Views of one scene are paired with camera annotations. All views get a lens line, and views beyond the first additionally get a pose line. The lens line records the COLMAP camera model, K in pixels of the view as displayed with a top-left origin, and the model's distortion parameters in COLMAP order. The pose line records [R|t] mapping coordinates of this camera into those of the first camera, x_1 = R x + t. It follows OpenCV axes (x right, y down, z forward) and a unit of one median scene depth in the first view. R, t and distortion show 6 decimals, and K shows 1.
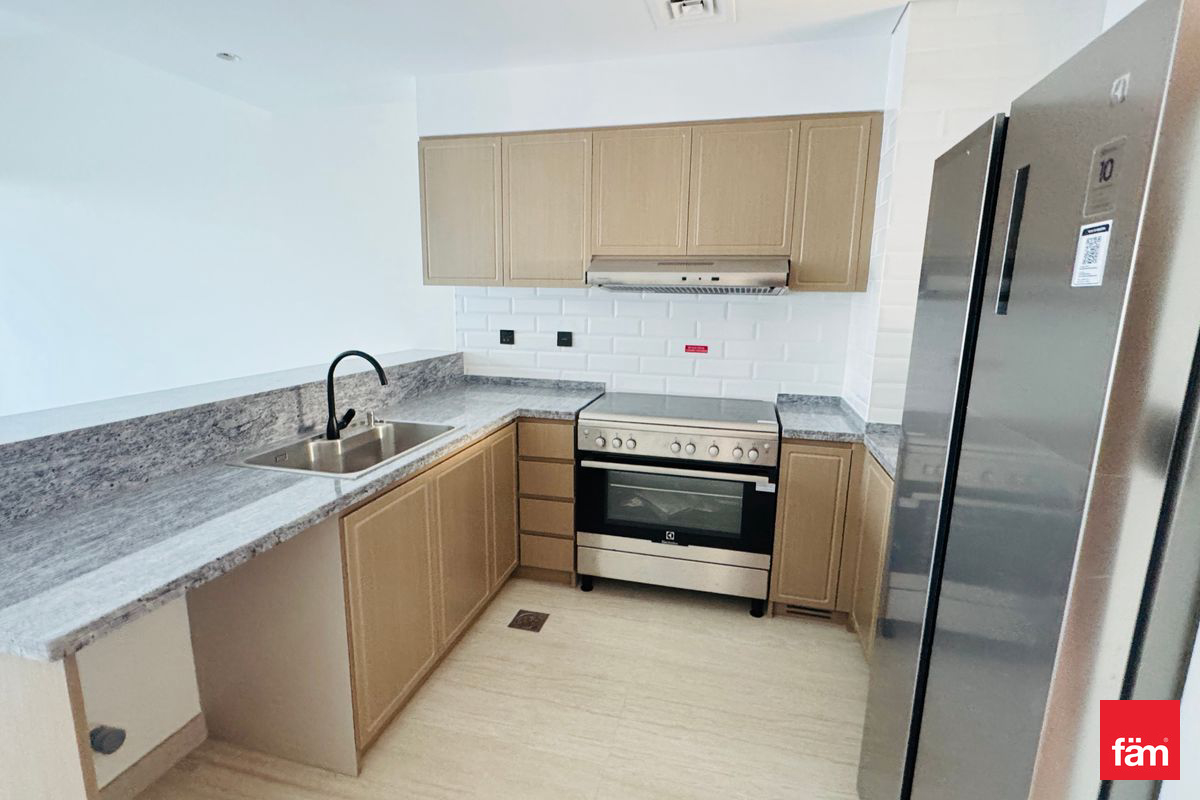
lens RADIAL K [[568.4, 0, 596.8], [0, 568.4, 398.6], [0, 0, 1]] dist [-0.002927, -0.000802]
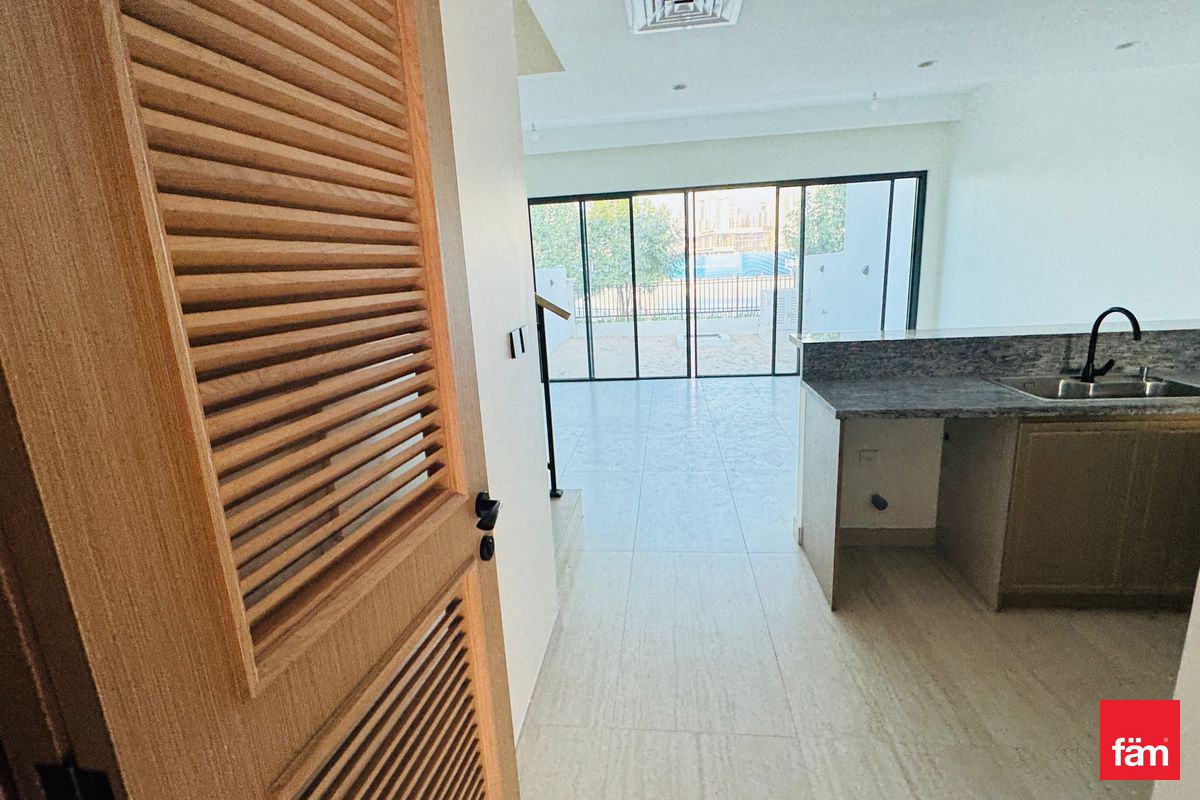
lens RADIAL K [[568.4, 0, 599.5], [0, 568.4, 397.7], [0, 0, 1]] dist [-0.002927, -0.000802]
pose [[0.135920, 0.202116, -0.969884, 0.656806], [-0.129093, 0.974236, 0.184932, 0.018077], [0.982273, 0.100069, 0.158510, -0.222691]]
